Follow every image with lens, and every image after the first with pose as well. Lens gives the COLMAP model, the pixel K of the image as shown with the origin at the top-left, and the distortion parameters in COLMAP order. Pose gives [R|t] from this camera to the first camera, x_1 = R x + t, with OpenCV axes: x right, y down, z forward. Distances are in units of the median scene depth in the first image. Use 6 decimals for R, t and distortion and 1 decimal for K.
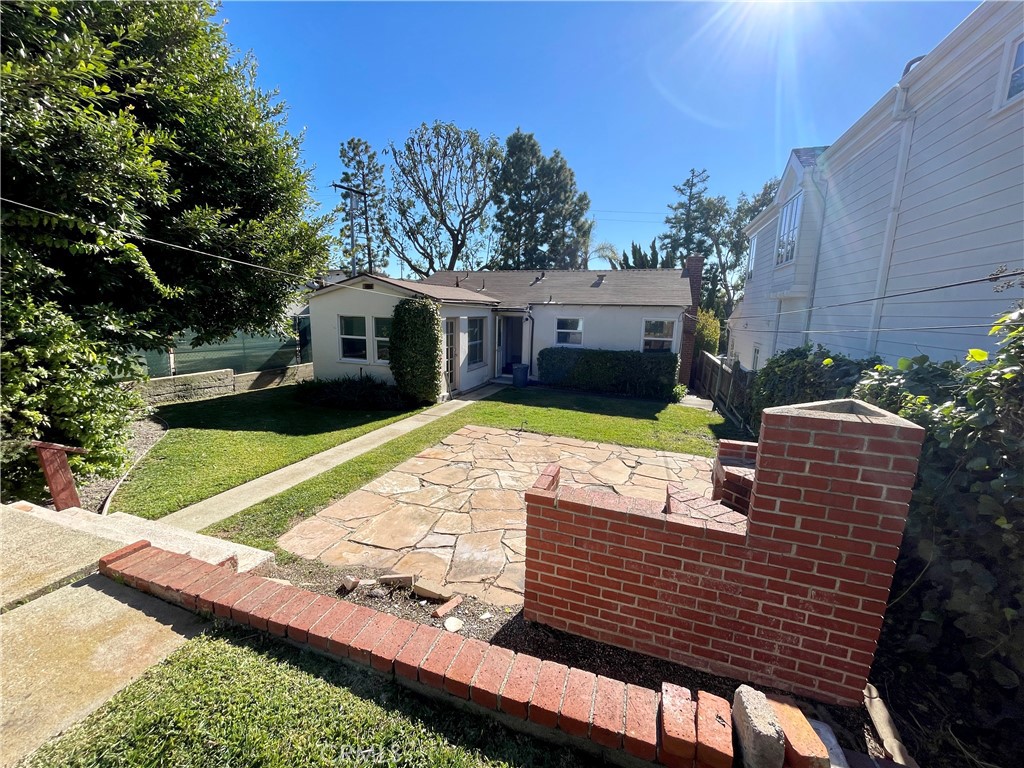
lens RADIAL K [[409.4, 0, 515.7], [0, 409.4, 383.0], [0, 0, 1]] dist [-0.010823, -0.000534]
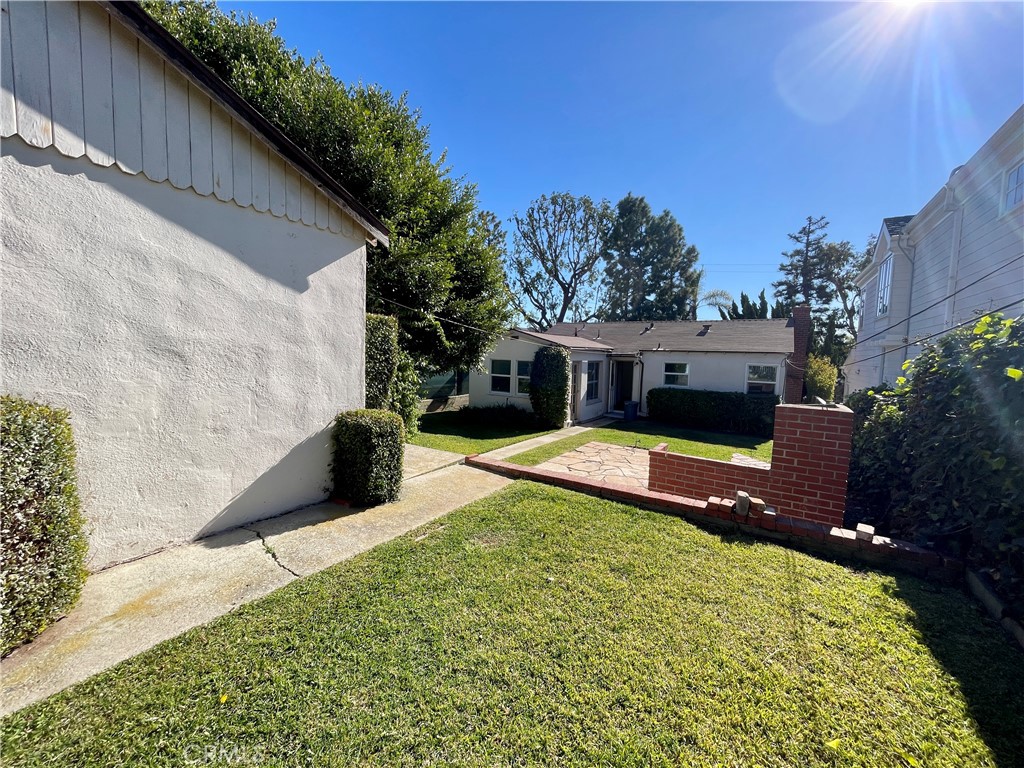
lens RADIAL K [[409.4, 0, 507.0], [0, 409.4, 388.5], [0, 0, 1]] dist [-0.010823, -0.000534]
pose [[0.965072, 0.024778, -0.260809, -0.025500], [-0.049541, 0.994816, -0.088805, 0.037103], [0.257257, 0.098624, 0.961297, -0.210238]]
